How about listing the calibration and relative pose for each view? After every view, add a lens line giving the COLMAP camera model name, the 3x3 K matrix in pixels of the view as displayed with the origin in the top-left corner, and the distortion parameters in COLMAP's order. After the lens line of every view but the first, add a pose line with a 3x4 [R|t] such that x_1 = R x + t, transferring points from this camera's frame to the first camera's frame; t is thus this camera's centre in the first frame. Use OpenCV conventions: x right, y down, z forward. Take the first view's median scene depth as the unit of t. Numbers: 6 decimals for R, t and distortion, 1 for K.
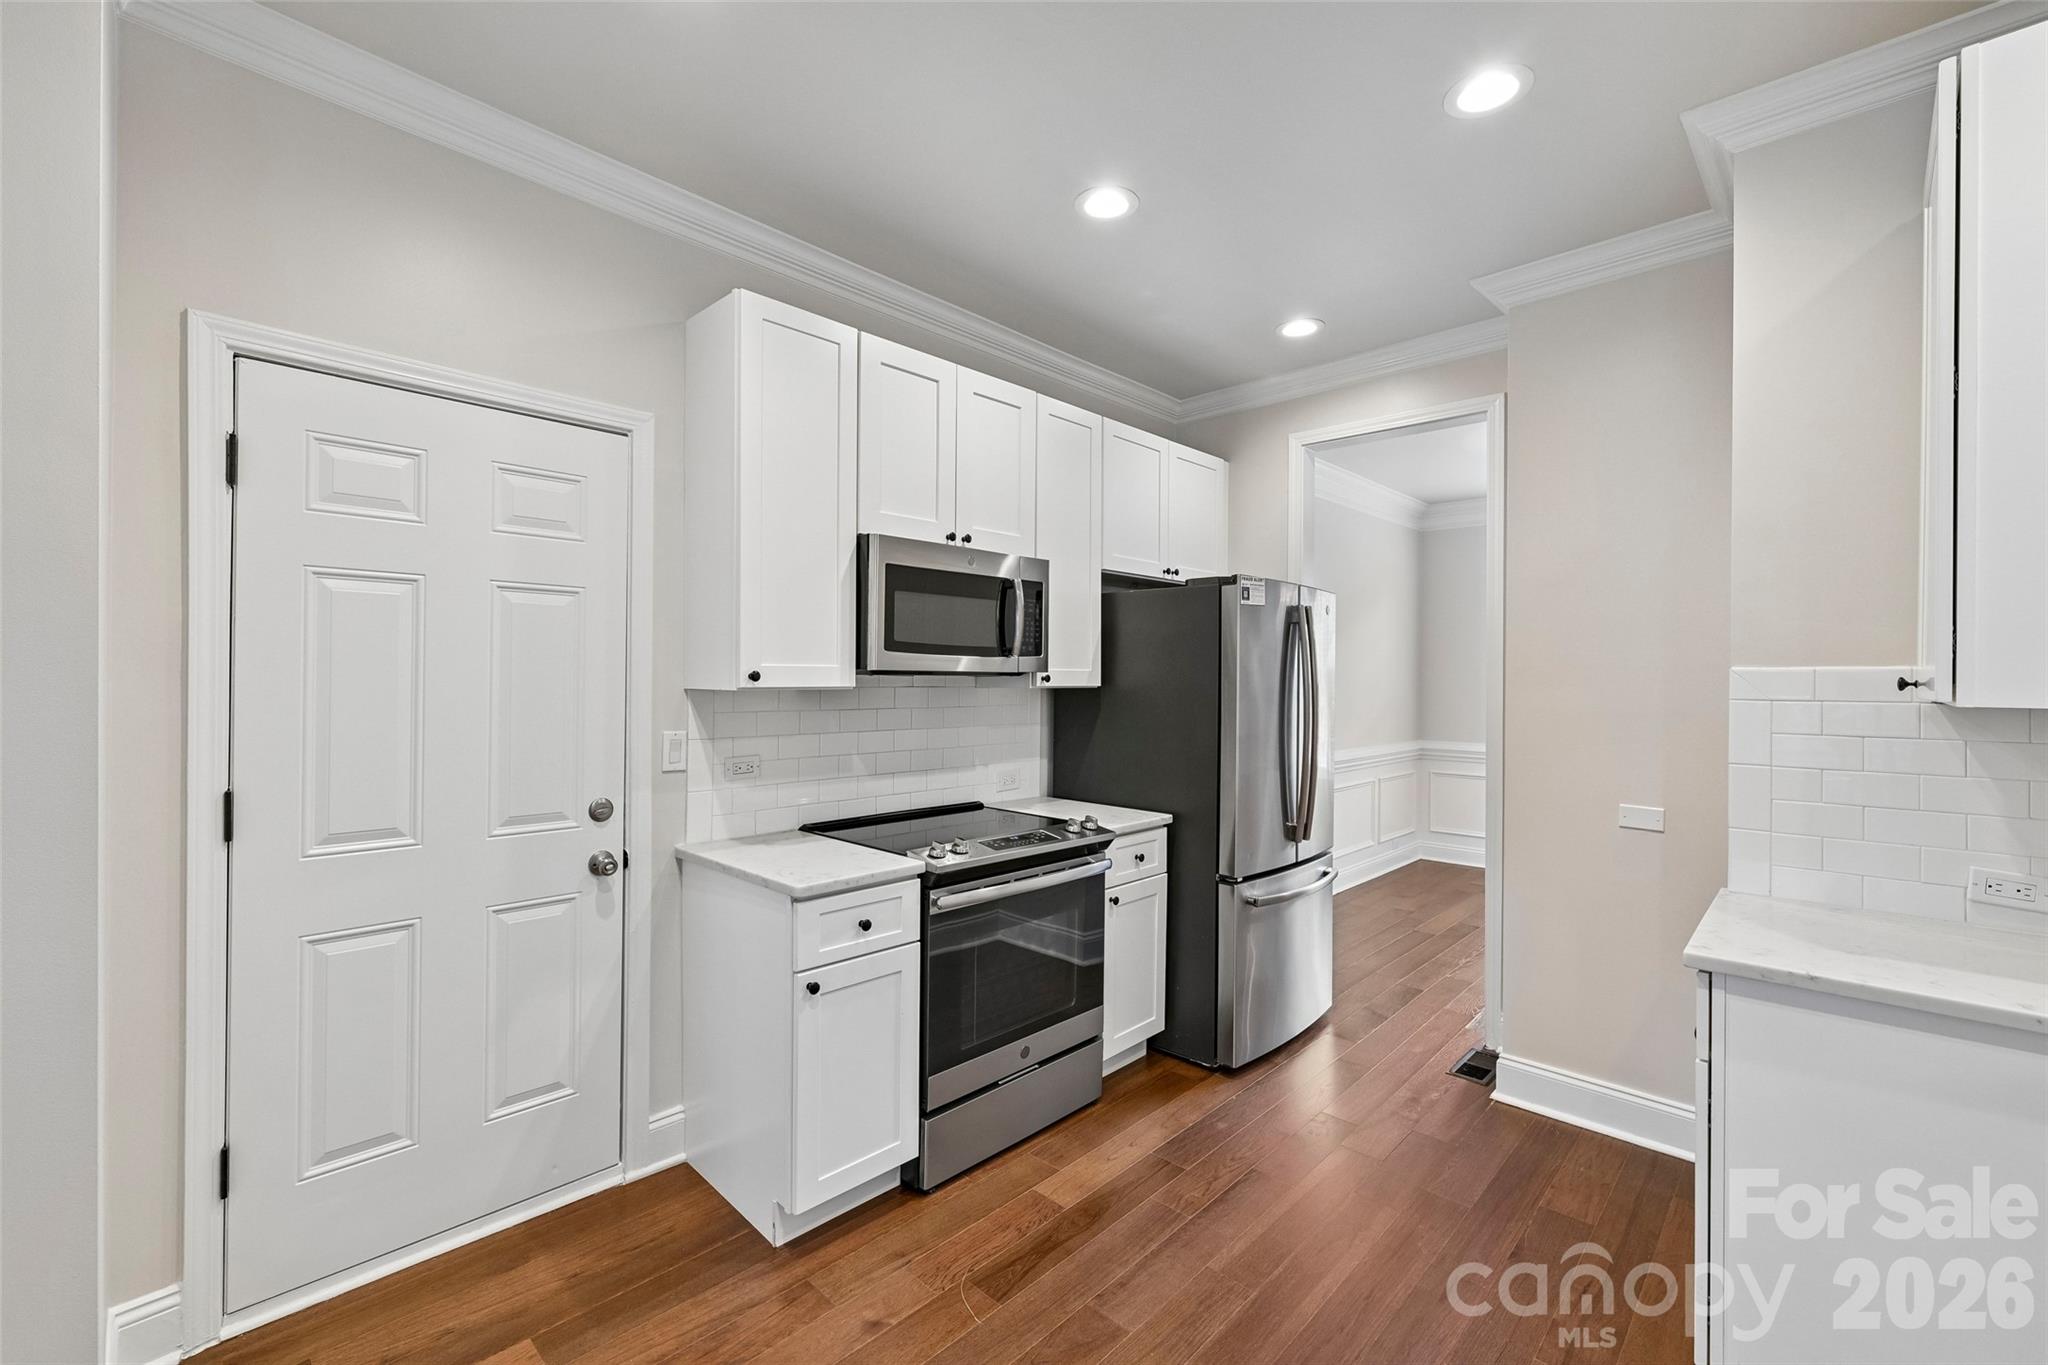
lens RADIAL K [[853.0, 0, 1016.6], [0, 853.0, 674.8], [0, 0, 1]] dist [-0.000149, 0.000568]
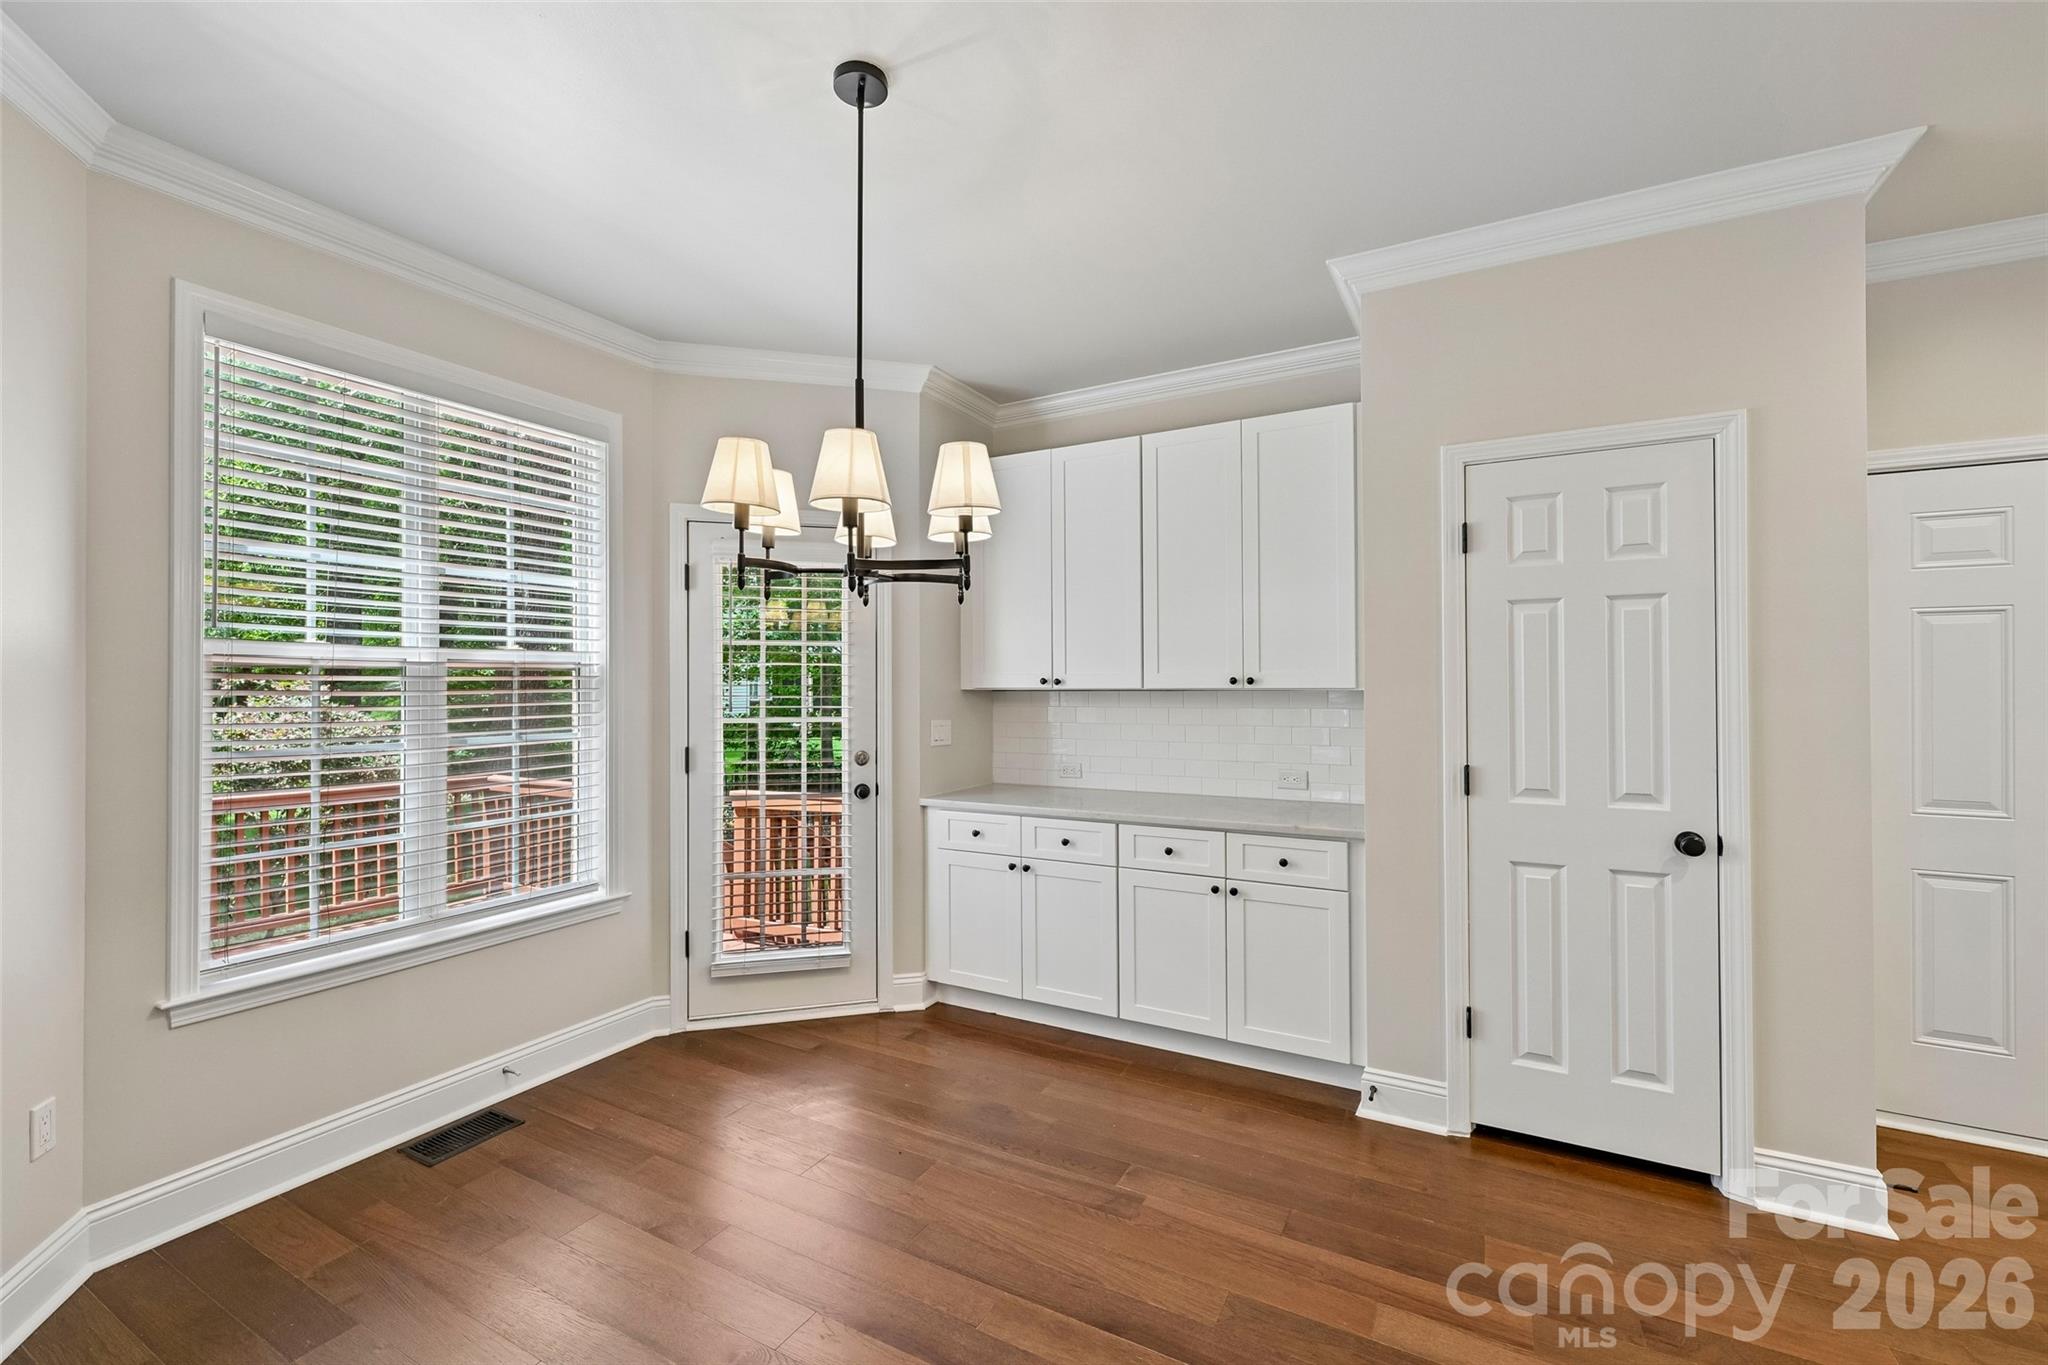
lens RADIAL K [[853.0, 0, 1020.7], [0, 853.0, 681.9], [0, 0, 1]] dist [-0.000149, 0.000568]
pose [[0.265562, -0.017251, -0.963939, 0.101305], [0.006934, 0.999848, -0.015983, 0.004942], [0.964069, -0.002439, 0.265641, -0.567816]]
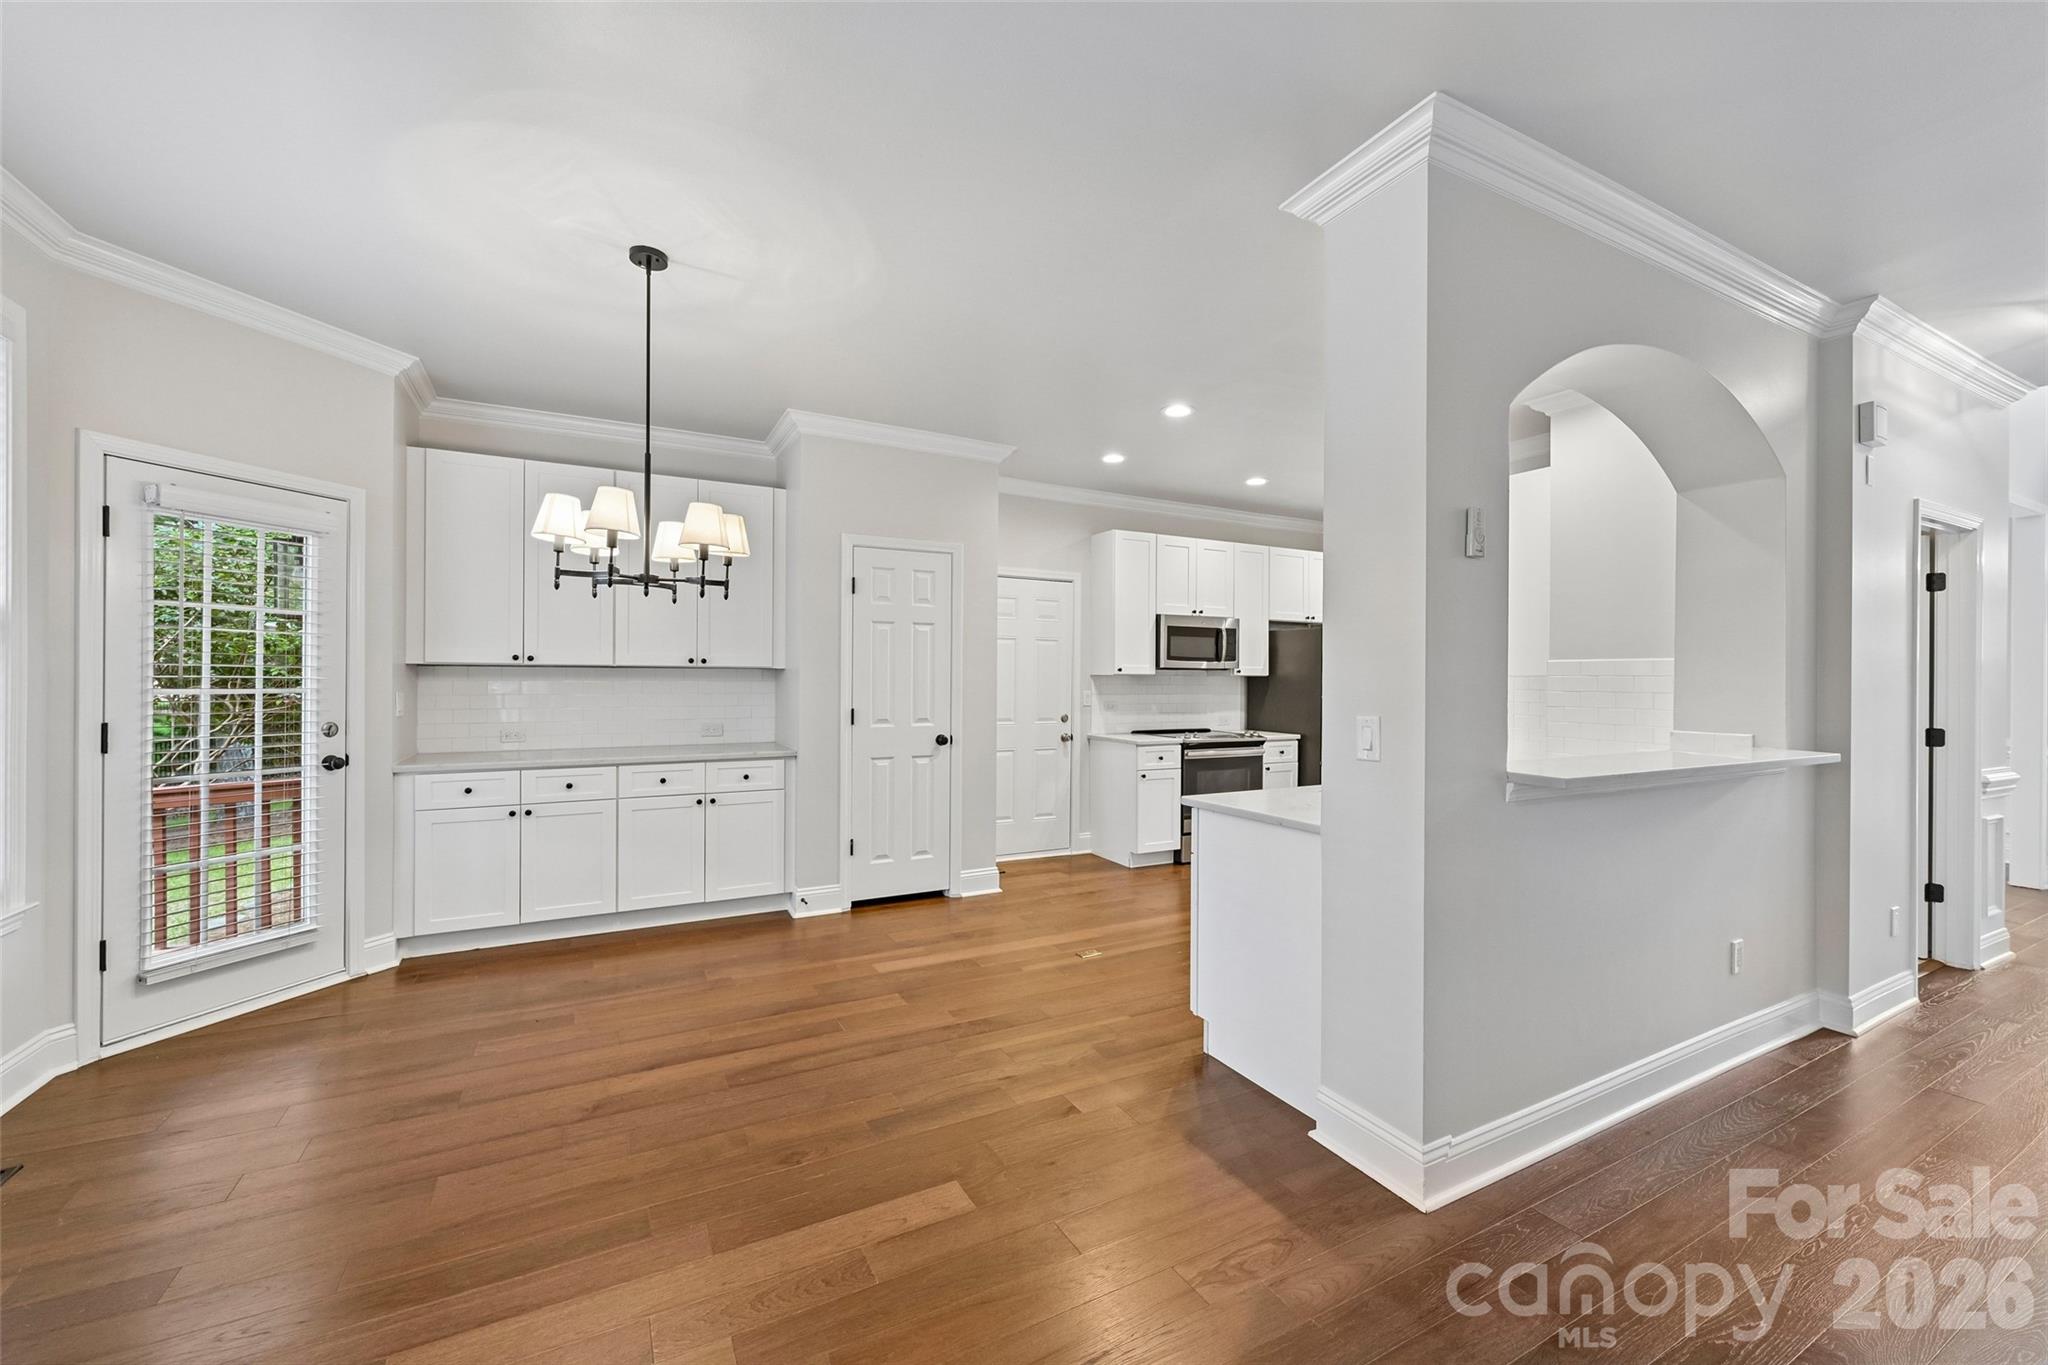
lens RADIAL K [[807.1, 0, 1018.7], [0, 807.1, 679.6], [0, 0, 1]] dist [0.002212, -0.000304]
pose [[0.952158, -0.001605, -0.305601, 0.150564], [0.002191, 0.999996, 0.001573, 0.024614], [0.305598, -0.002168, 0.952158, -1.340715]]
